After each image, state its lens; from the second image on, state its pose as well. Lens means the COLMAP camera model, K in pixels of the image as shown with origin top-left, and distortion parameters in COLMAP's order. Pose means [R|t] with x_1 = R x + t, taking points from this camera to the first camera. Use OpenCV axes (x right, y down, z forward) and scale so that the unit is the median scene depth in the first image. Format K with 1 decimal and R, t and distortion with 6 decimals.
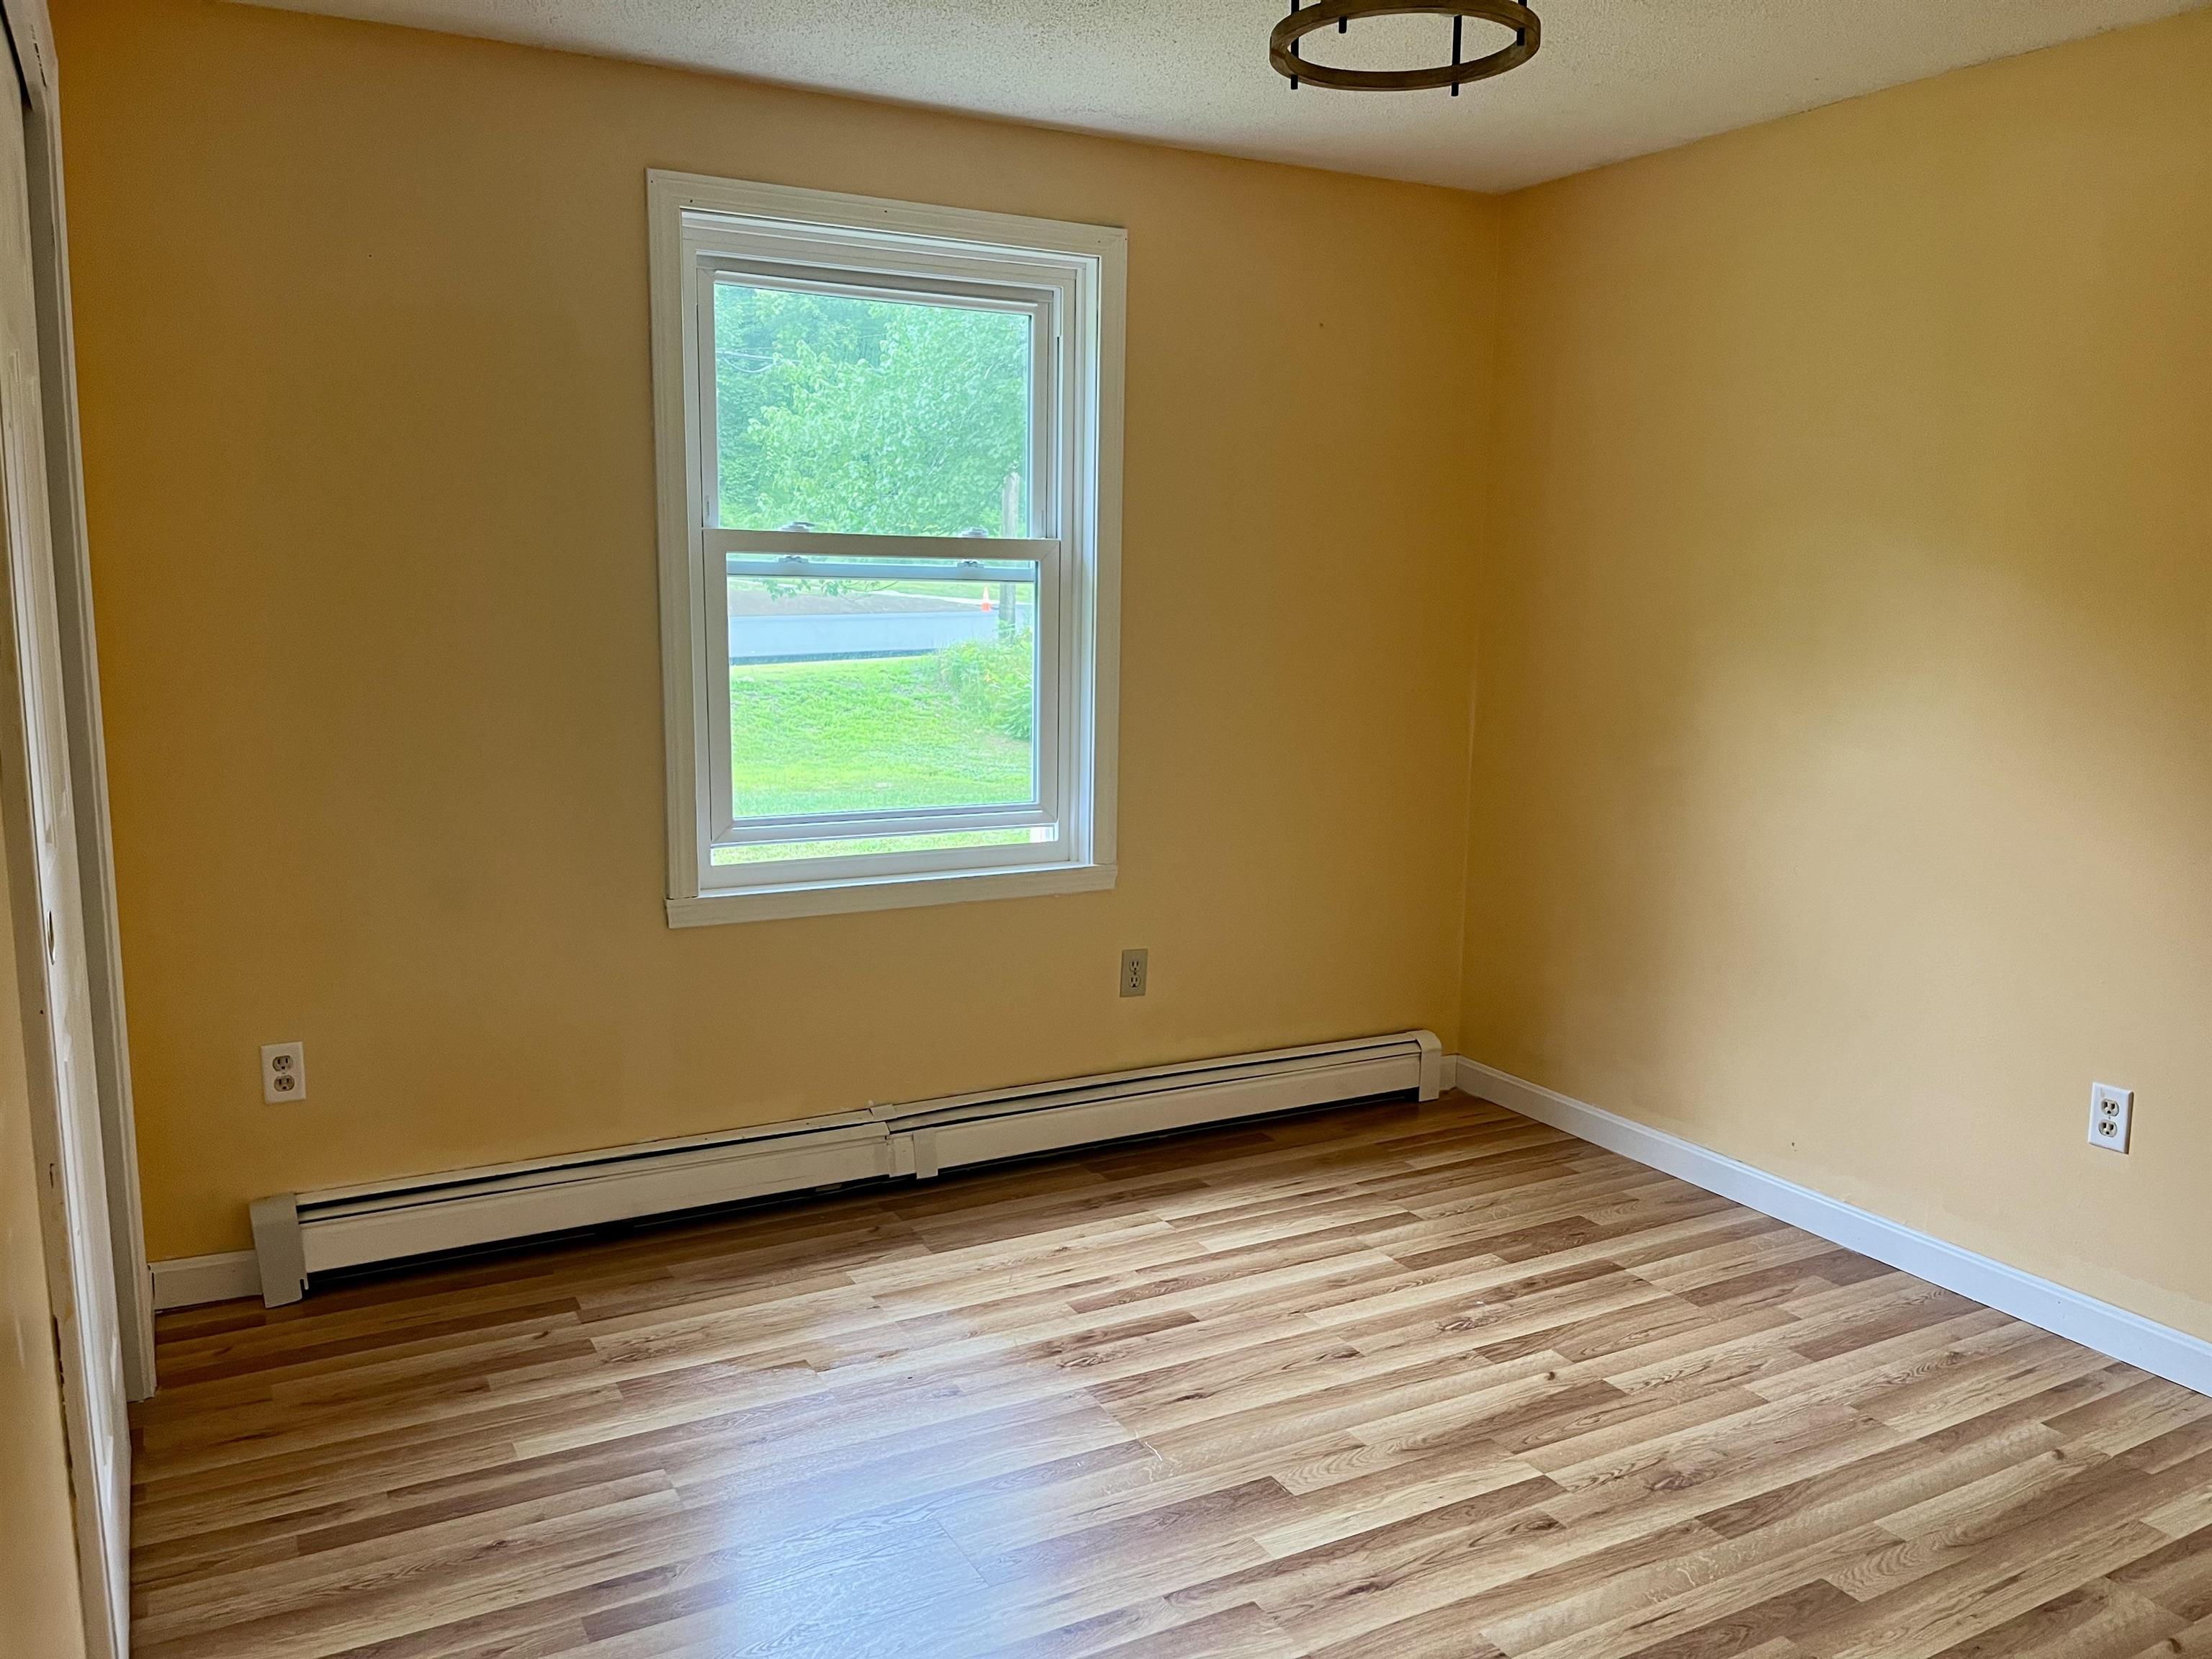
lens RADIAL K [[1702.9, 0, 1106.0], [0, 1702.9, 829.5], [0, 0, 1]] dist [-0.005011, -0.000410]
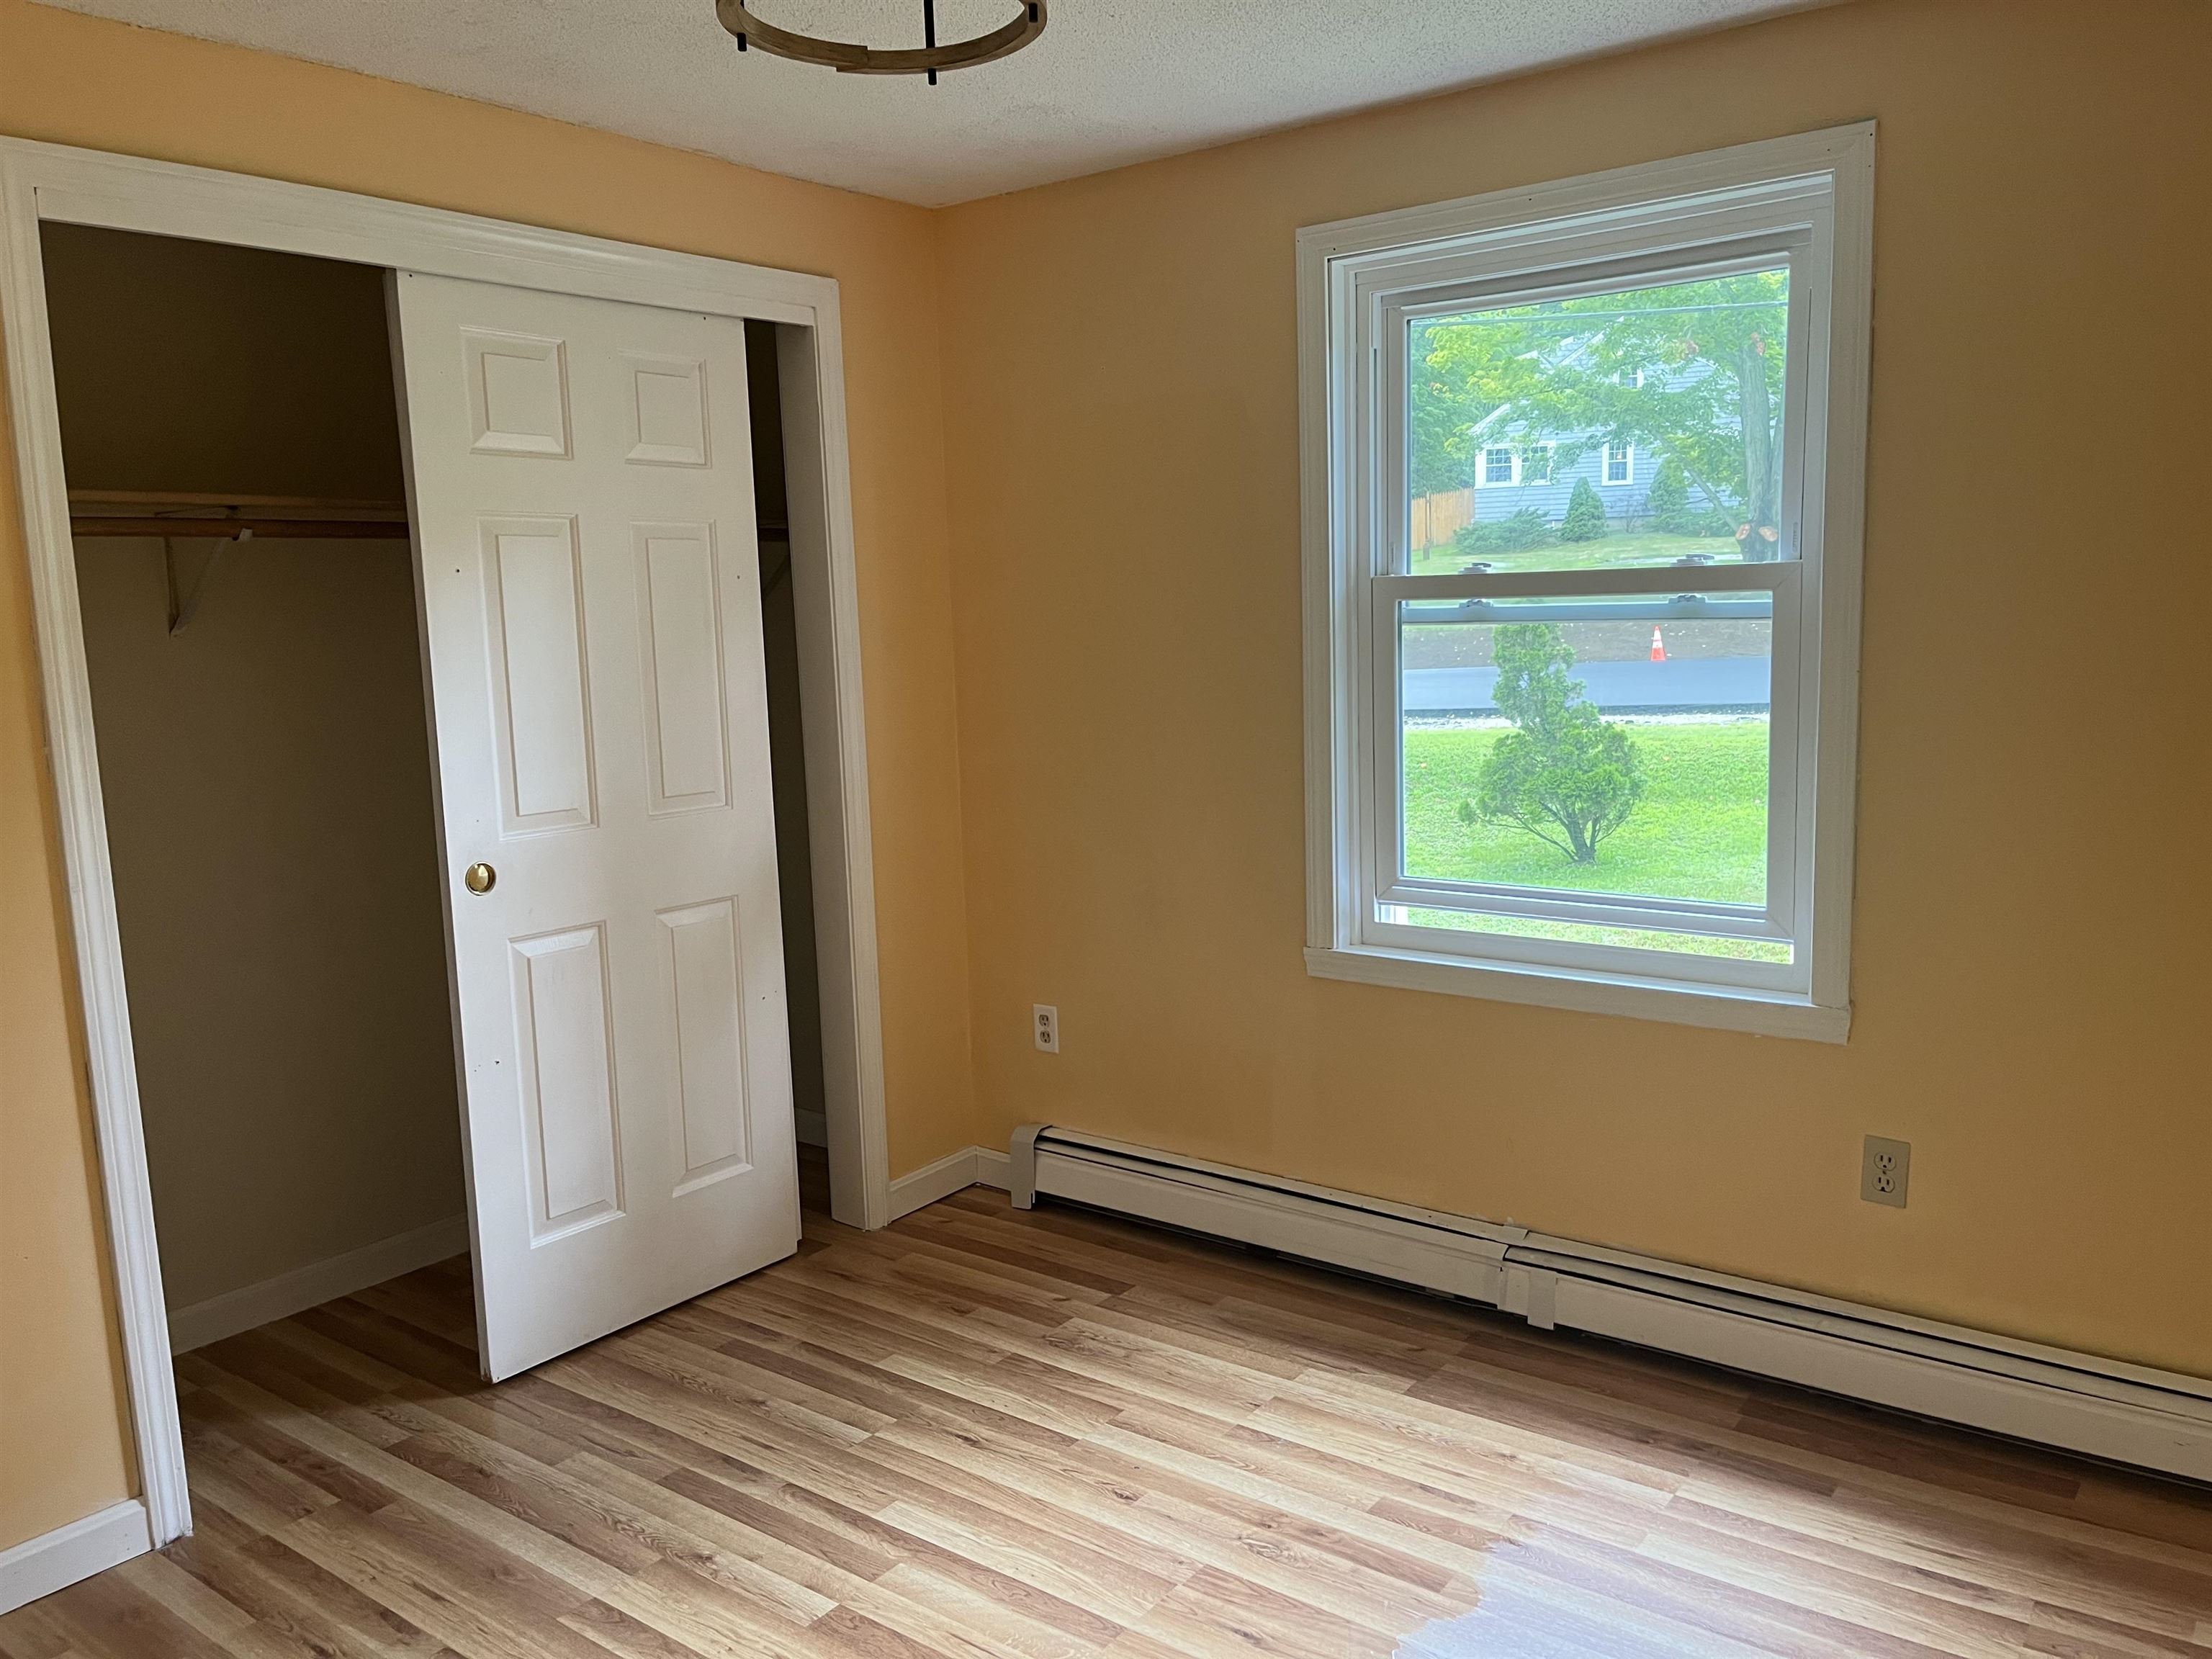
lens RADIAL K [[1677.8, 0, 1109.1], [0, 1677.8, 813.3], [0, 0, 1]] dist [0.054798, -0.086445]
pose [[0.406185, 0.087112, -0.909629, 0.606297], [-0.107774, 0.993065, 0.046978, -0.072521], [0.907413, 0.078953, 0.412757, 0.485353]]
